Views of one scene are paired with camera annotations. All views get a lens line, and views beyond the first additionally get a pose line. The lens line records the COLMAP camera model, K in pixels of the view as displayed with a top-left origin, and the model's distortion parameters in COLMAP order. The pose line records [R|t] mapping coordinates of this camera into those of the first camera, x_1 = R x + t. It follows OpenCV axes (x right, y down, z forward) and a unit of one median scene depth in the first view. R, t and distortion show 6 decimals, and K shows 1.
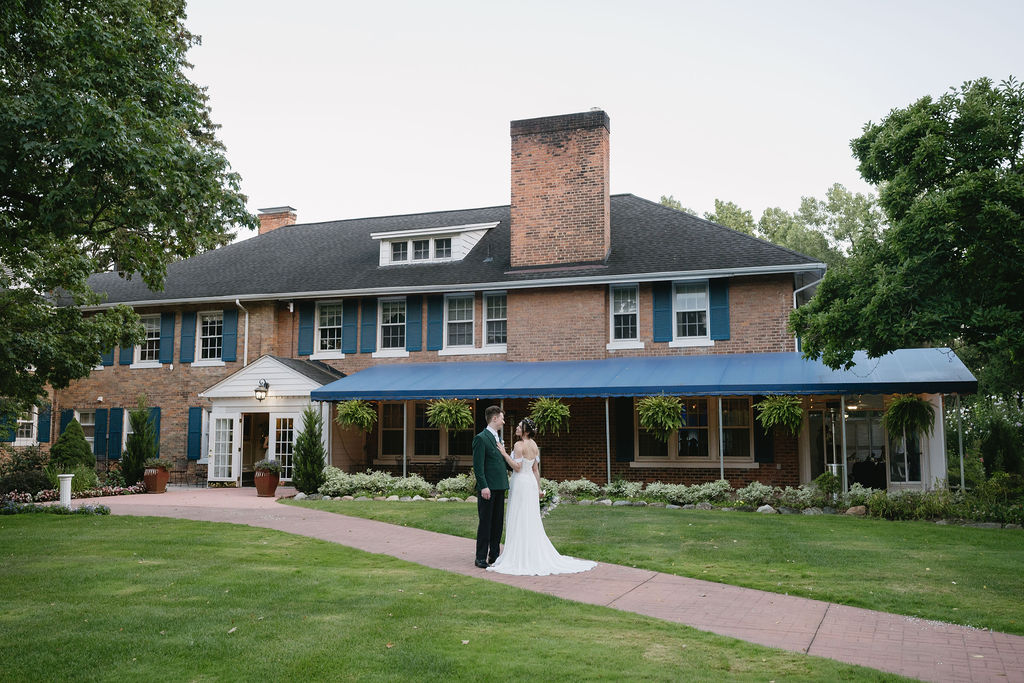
lens RADIAL K [[881.6, 0, 511.5], [0, 881.6, 338.3], [0, 0, 1]] dist [0.004100, 0.001548]
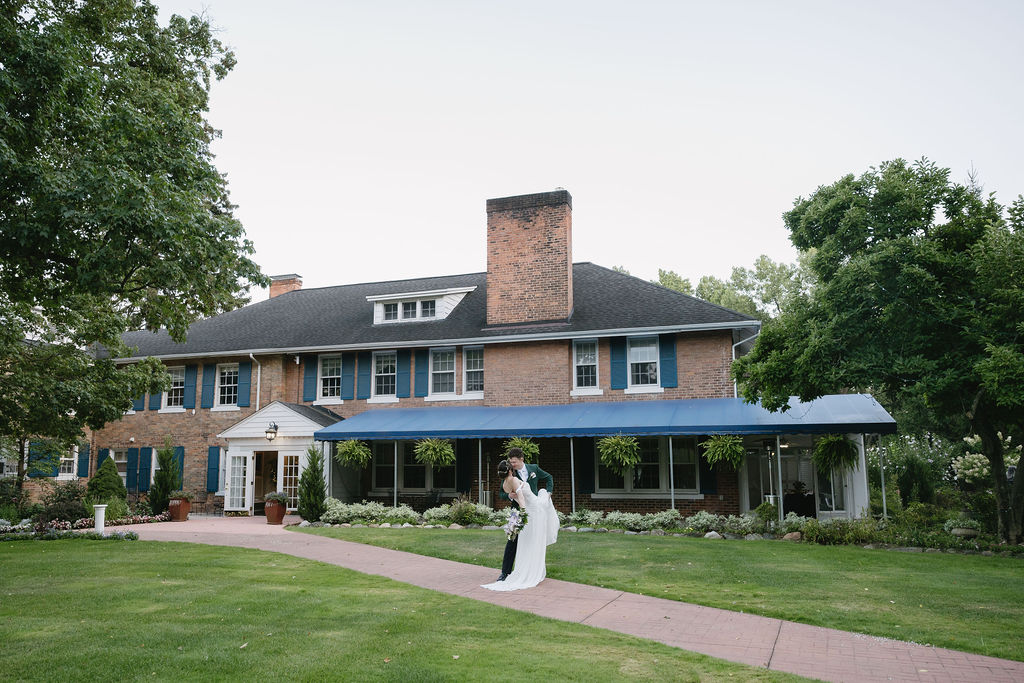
lens RADIAL K [[861.4, 0, 511.8], [0, 861.4, 344.6], [0, 0, 1]] dist [0.008468, 0.001342]
pose [[0.999982, -0.001380, -0.005764, 0.036179], [0.001228, 0.999651, -0.026390, -0.023532], [0.005799, 0.026383, 0.999635, -0.123170]]
